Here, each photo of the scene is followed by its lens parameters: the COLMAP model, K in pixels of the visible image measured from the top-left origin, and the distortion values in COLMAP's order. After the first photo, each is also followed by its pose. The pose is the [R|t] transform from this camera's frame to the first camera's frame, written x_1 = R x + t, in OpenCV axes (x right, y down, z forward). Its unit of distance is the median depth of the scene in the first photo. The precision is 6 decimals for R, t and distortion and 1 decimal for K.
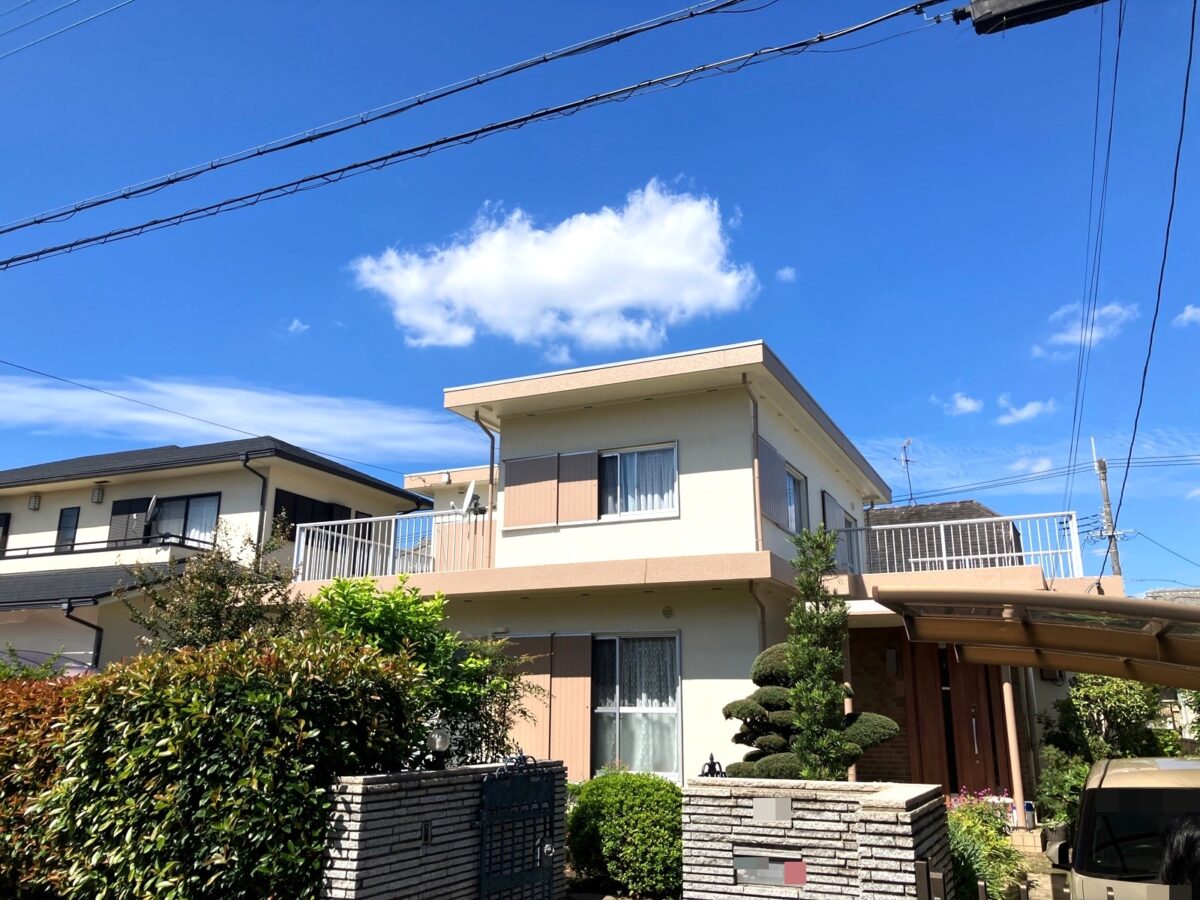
lens RADIAL K [[976.0, 0, 600.0], [0, 976.0, 450.0], [0, 0, 1]] dist [0.041016, -0.013165]
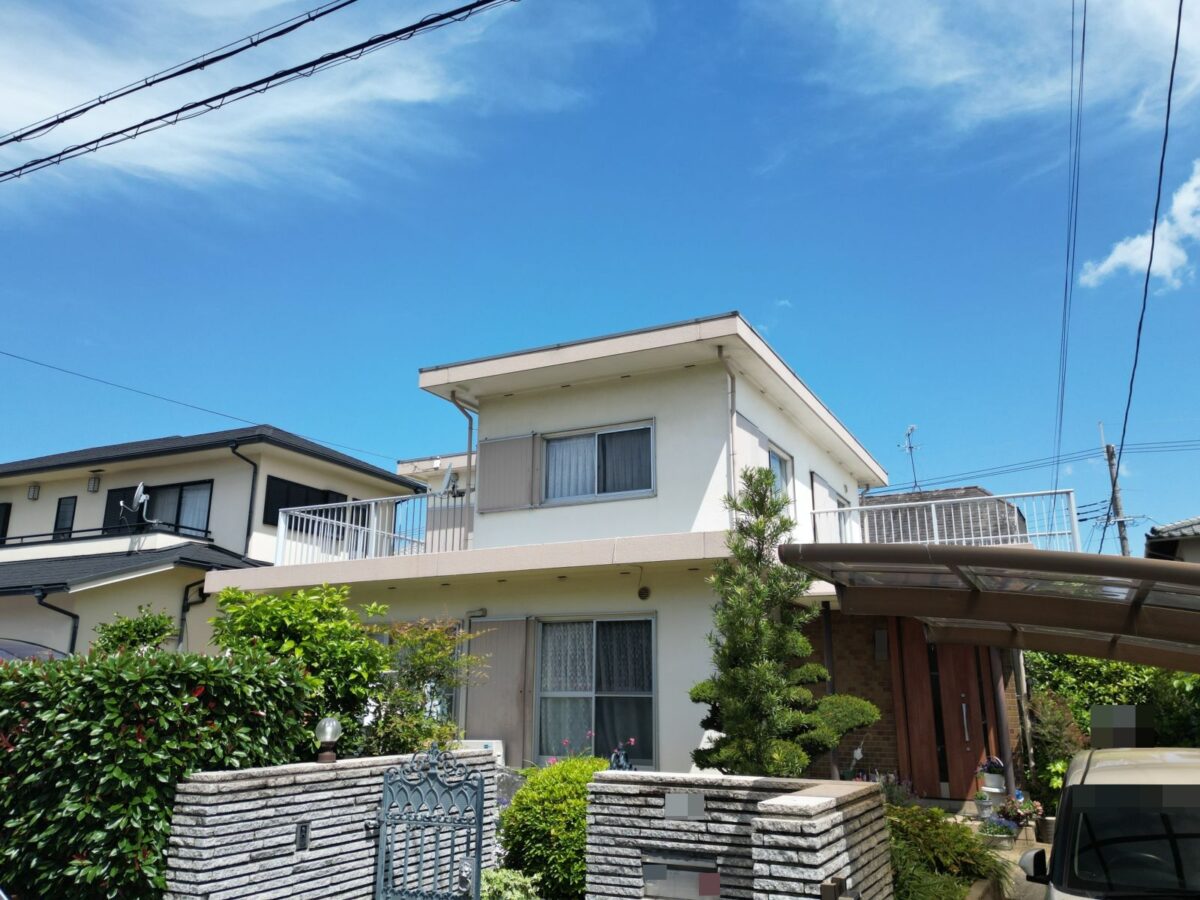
lens RADIAL K [[929.5, 0, 600.0], [0, 929.5, 450.0], [0, 0, 1]] dist [0.060796, 0.006629]
pose [[0.999580, -0.008699, -0.027637, 0.106470], [0.008767, 0.999959, 0.002372, 0.042134], [0.027615, -0.002613, 0.999615, 0.152621]]
